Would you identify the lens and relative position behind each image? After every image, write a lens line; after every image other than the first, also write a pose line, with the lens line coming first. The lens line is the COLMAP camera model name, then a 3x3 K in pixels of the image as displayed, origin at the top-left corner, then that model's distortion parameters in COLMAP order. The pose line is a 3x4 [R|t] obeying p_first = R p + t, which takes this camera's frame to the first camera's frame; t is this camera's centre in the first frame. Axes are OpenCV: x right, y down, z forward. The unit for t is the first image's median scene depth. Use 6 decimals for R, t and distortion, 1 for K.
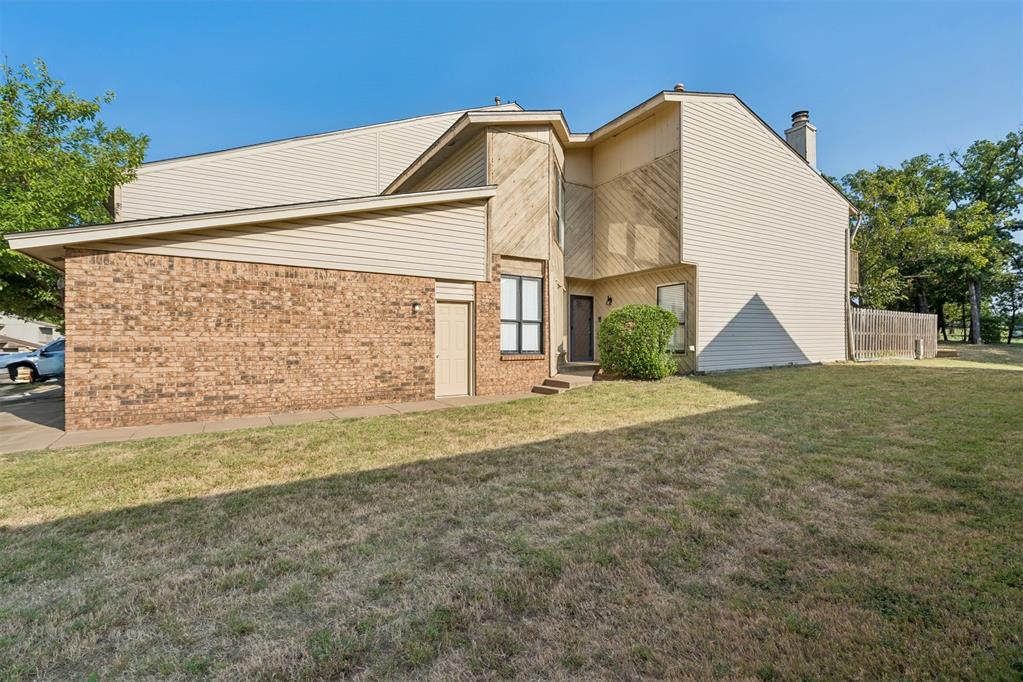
lens RADIAL K [[465.0, 0, 501.6], [0, 465.0, 345.1], [0, 0, 1]] dist [-0.004119, 0.000714]
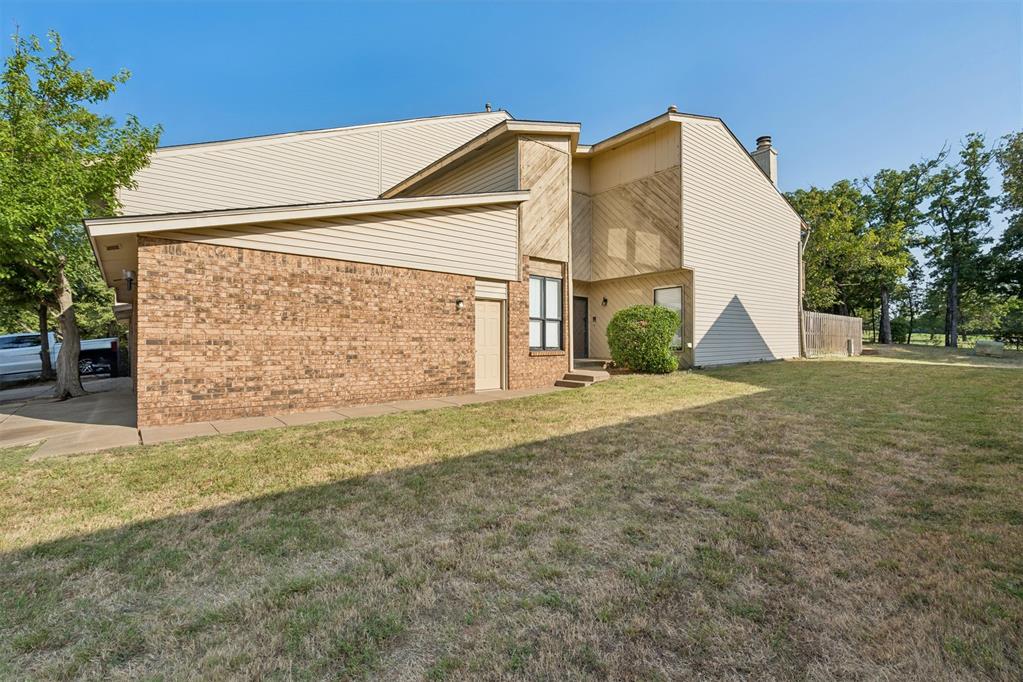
lens RADIAL K [[465.0, 0, 494.1], [0, 465.0, 343.2], [0, 0, 1]] dist [-0.004119, 0.000714]
pose [[0.990417, 0.001243, 0.138103, -0.231591], [0.000017, 0.999958, -0.009122, 0.013744], [-0.138109, 0.009036, 0.990376, -0.033801]]
